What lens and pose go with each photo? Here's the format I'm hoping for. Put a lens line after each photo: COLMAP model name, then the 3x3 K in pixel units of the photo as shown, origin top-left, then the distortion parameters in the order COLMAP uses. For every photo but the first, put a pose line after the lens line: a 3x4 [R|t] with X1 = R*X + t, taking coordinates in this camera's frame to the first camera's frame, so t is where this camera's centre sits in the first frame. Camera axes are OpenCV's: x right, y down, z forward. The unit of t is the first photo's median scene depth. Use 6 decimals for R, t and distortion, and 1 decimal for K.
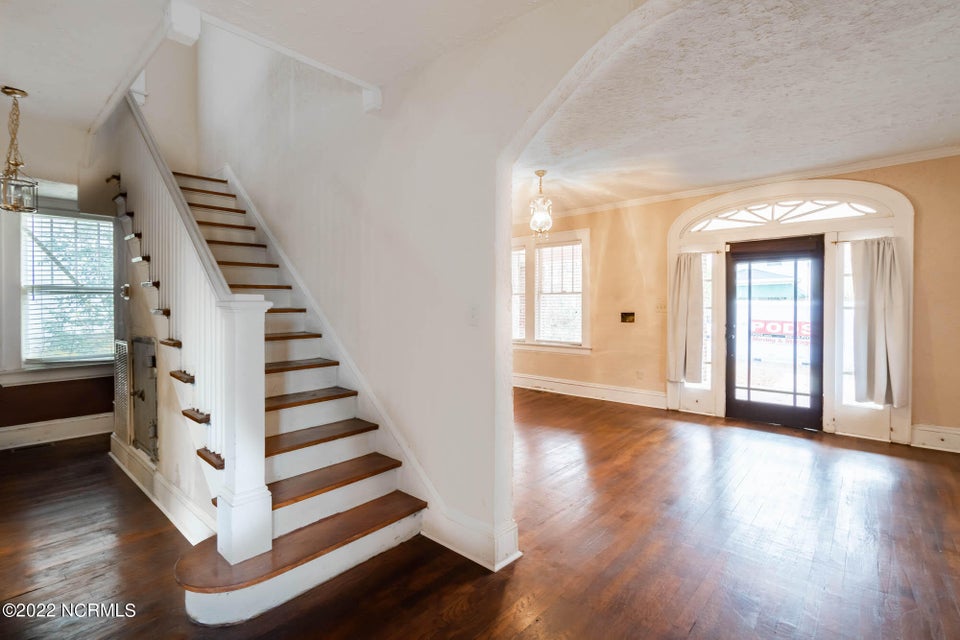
lens RADIAL K [[457.4, 0, 470.6], [0, 457.4, 316.4], [0, 0, 1]] dist [-0.001680, -0.000485]
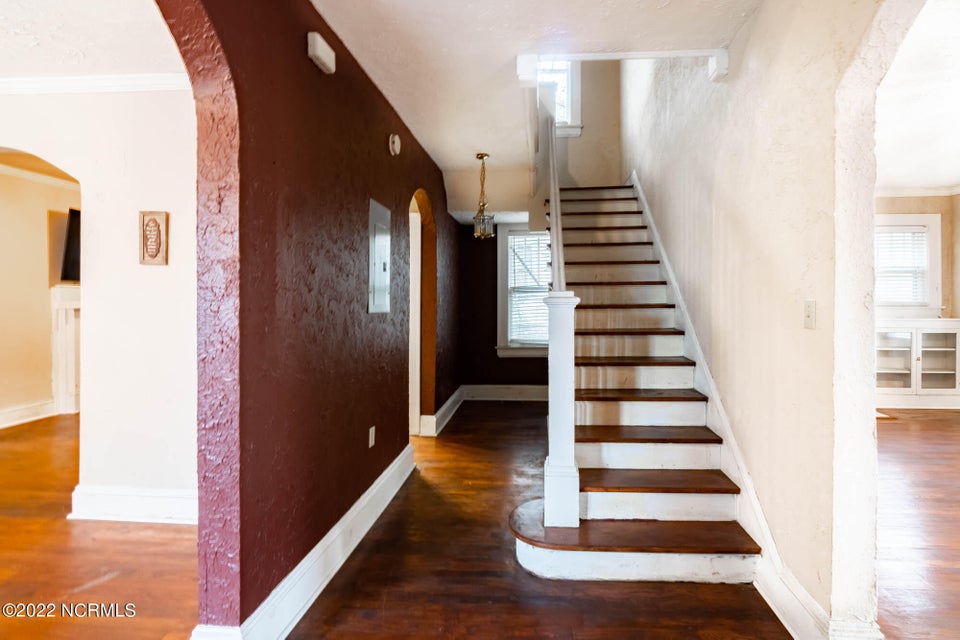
lens RADIAL K [[471.2, 0, 513.2], [0, 471.2, 311.2], [0, 0, 1]] dist [-0.000503, -0.000216]
pose [[0.622711, 0.015410, -0.782300, 0.272825], [-0.016724, 0.999840, 0.006383, -0.004346], [0.782273, 0.009108, 0.622869, 0.147737]]
